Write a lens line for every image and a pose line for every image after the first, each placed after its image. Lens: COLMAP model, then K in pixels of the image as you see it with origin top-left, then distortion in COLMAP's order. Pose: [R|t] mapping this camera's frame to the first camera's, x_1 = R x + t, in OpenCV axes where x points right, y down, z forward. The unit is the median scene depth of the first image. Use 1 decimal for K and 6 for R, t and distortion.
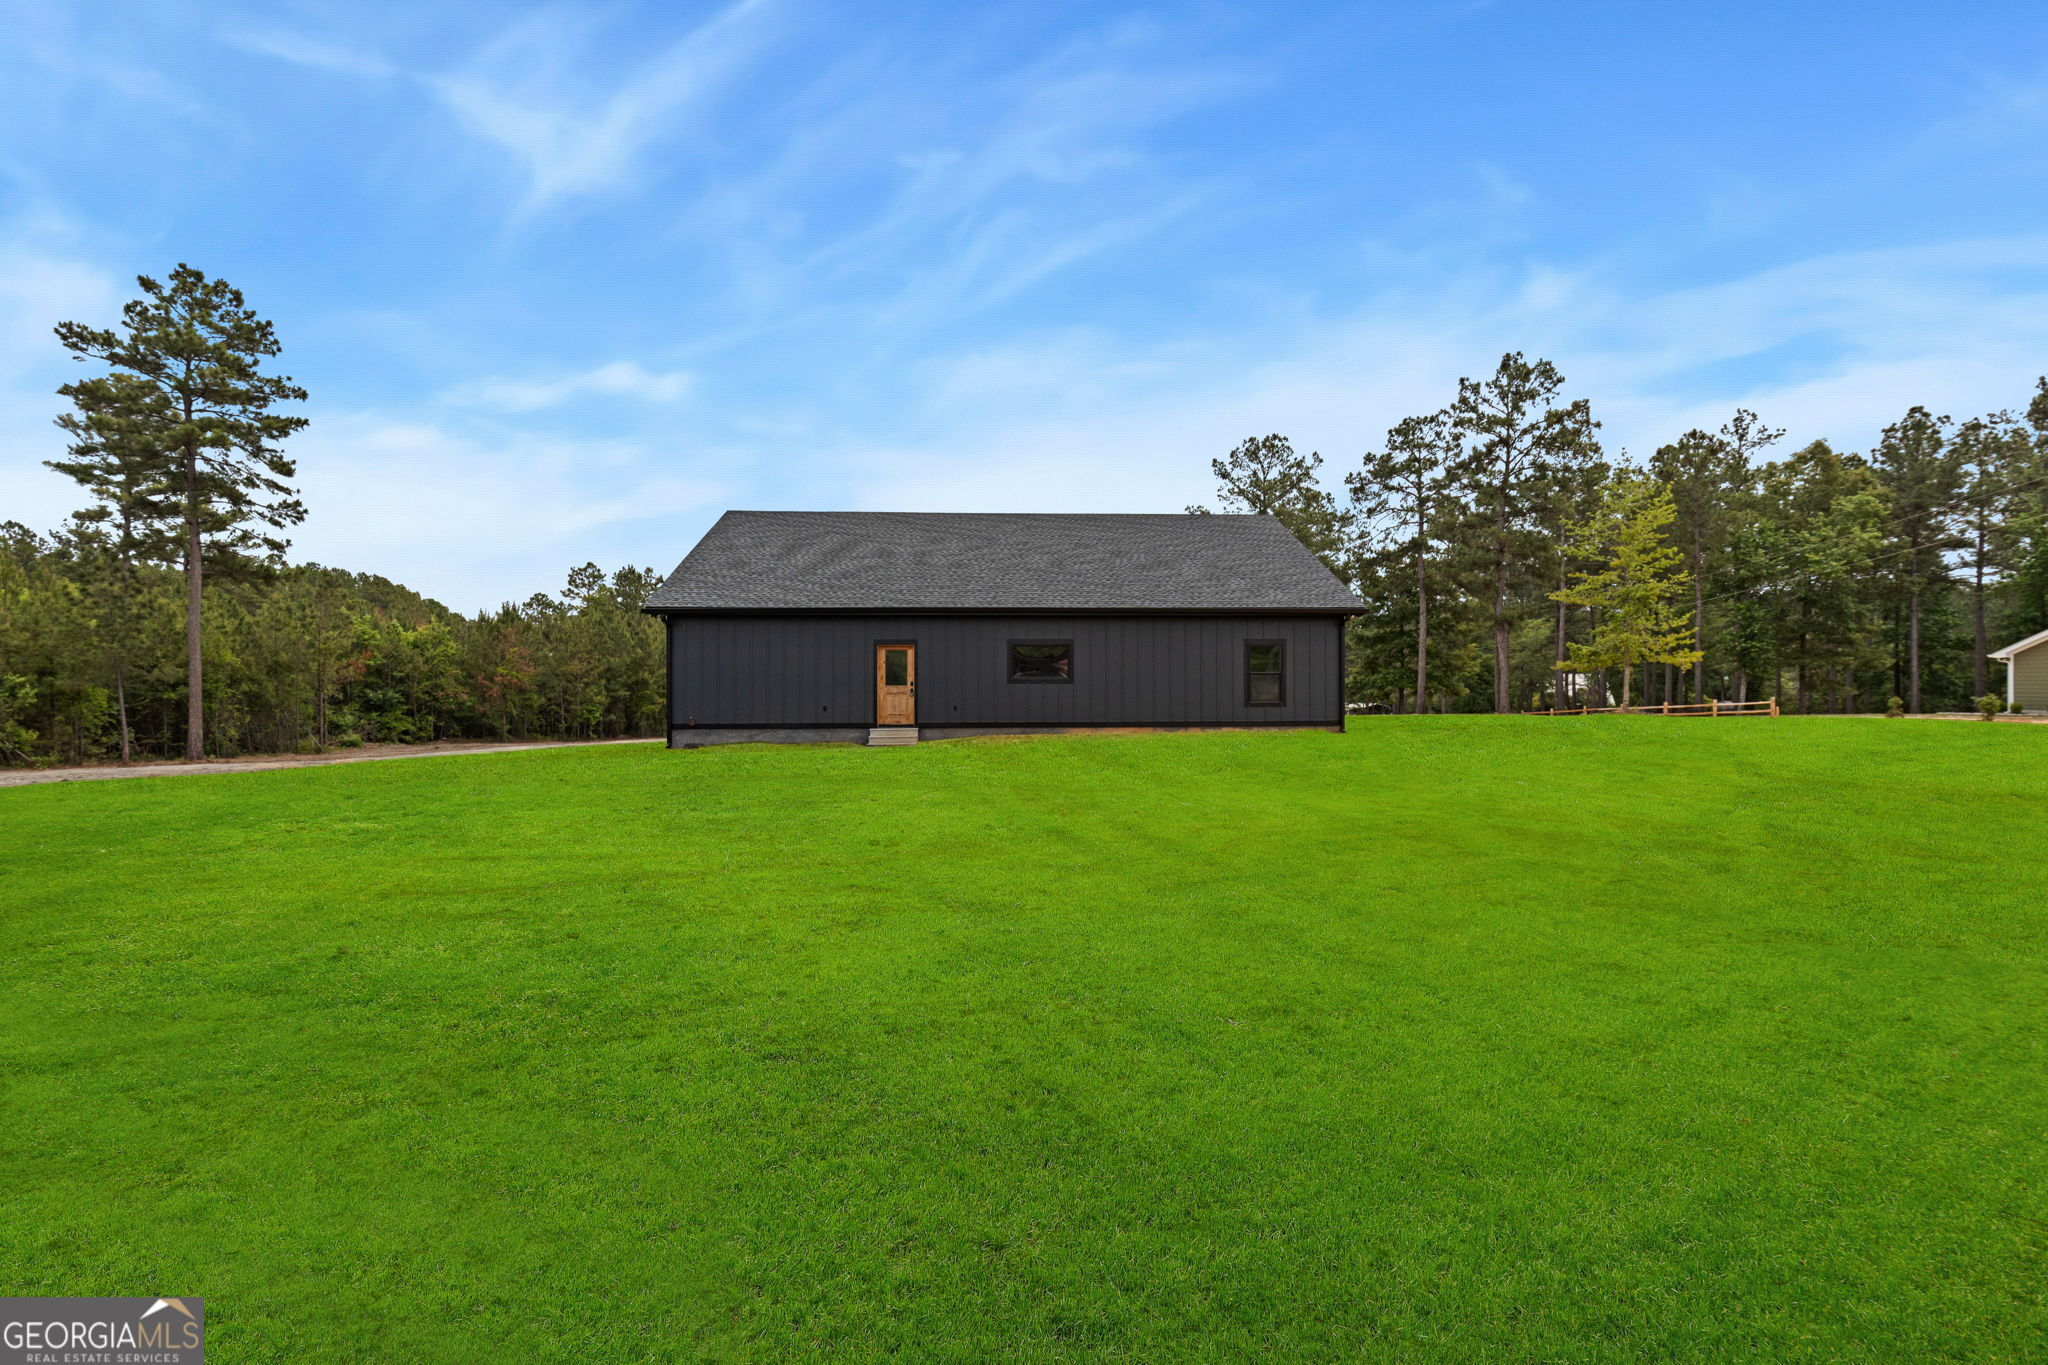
lens RADIAL K [[917.7, 0, 1027.1], [0, 917.7, 682.0], [0, 0, 1]] dist [-0.004154, -0.000550]
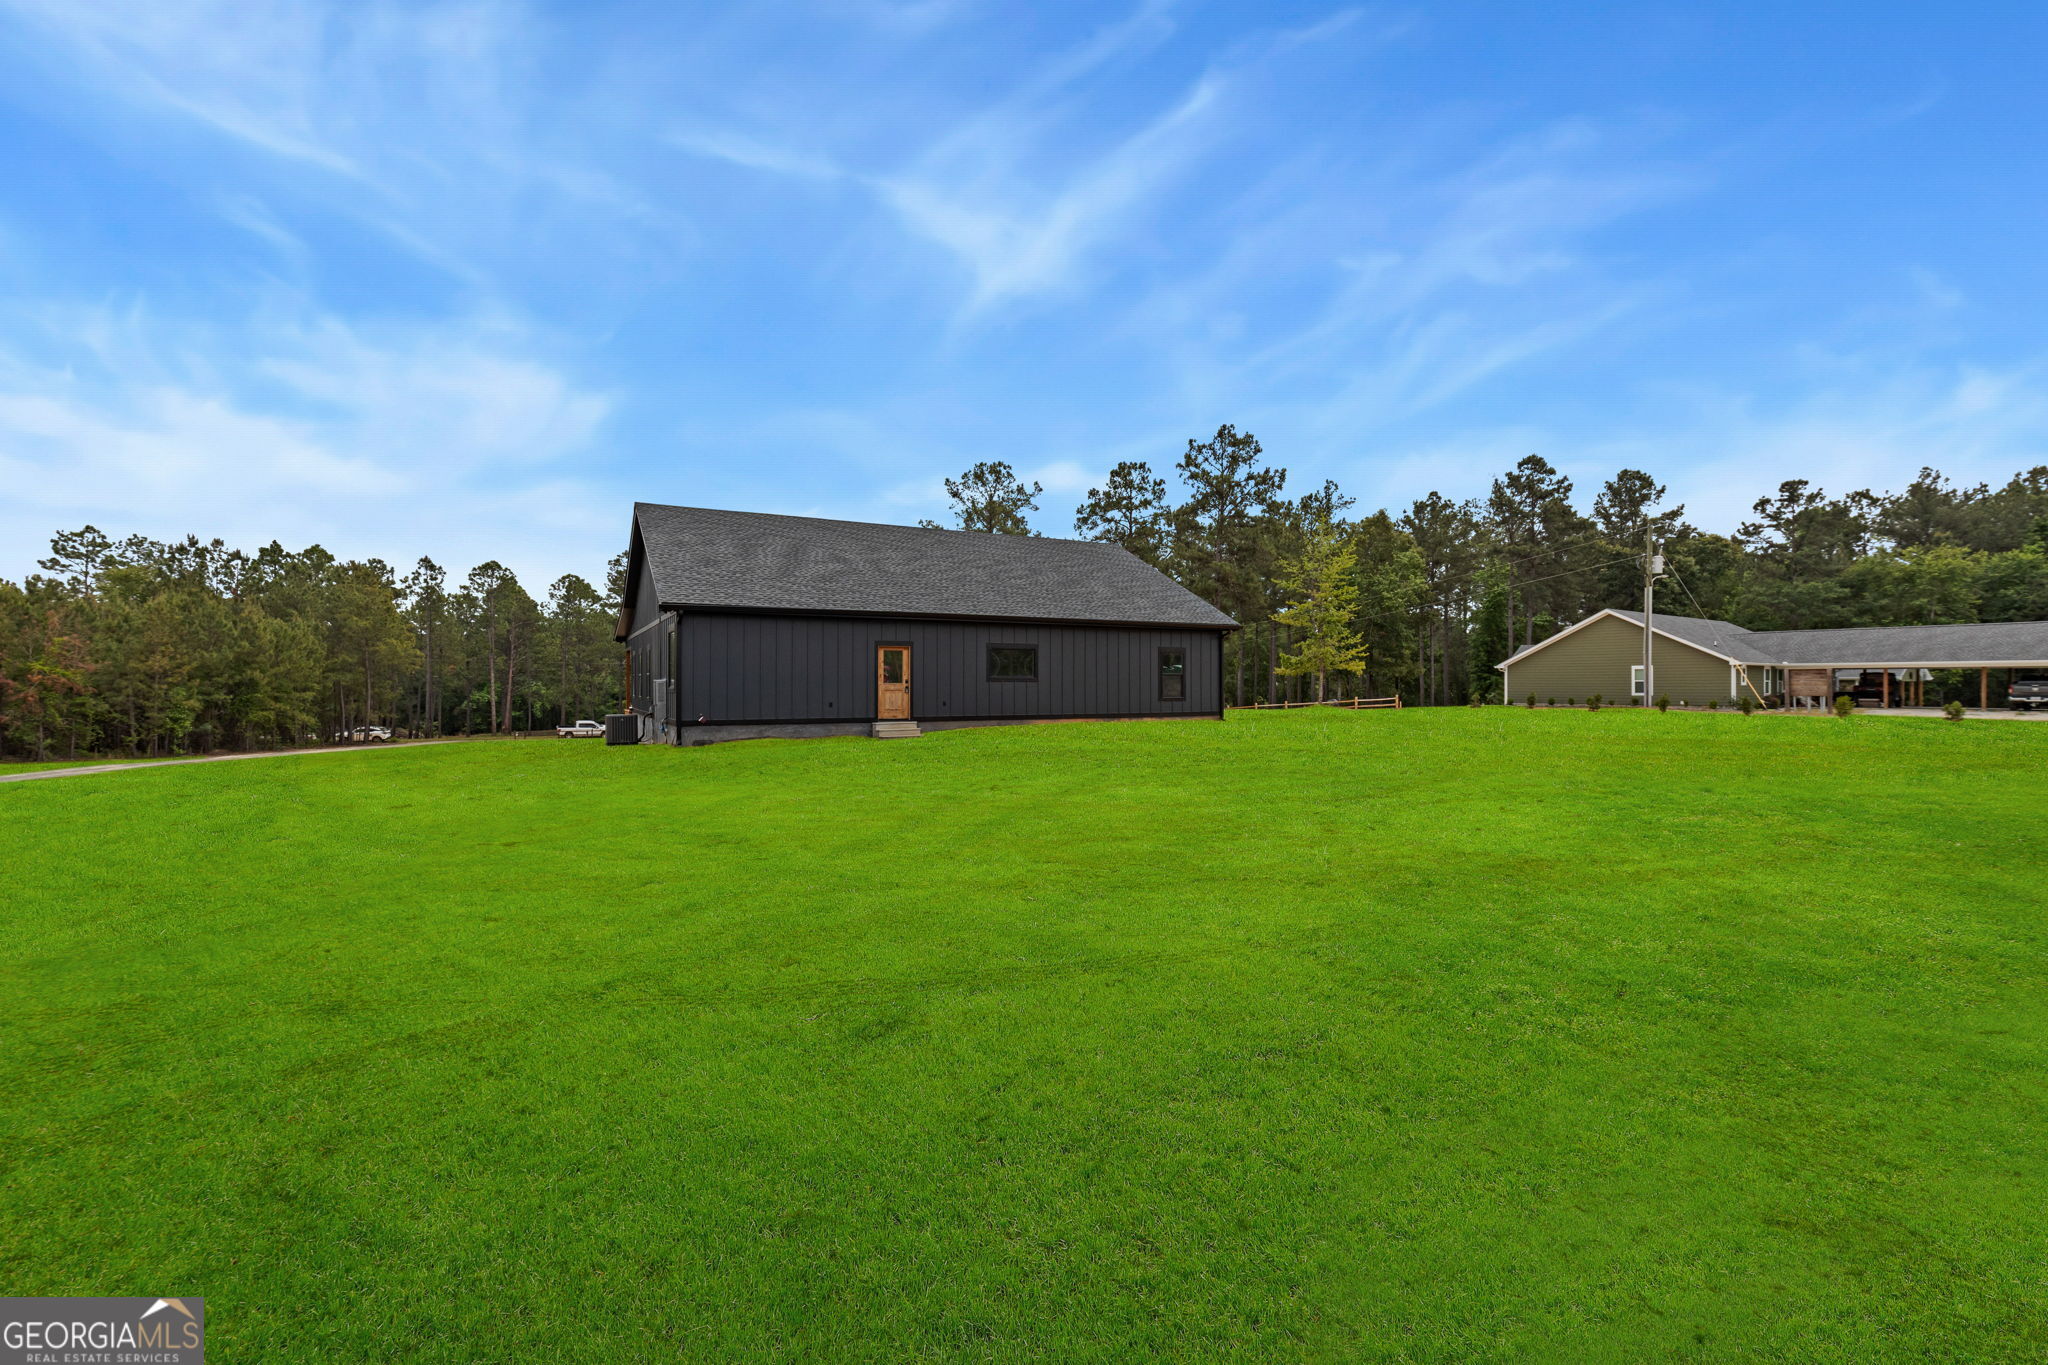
lens RADIAL K [[917.7, 0, 1020.5], [0, 917.7, 686.2], [0, 0, 1]] dist [-0.004154, -0.000550]
pose [[0.907279, 0.001676, 0.420526, -0.279439], [-0.001575, 0.999999, -0.000588, 0.004714], [-0.420527, -0.000129, 0.907280, -0.034445]]
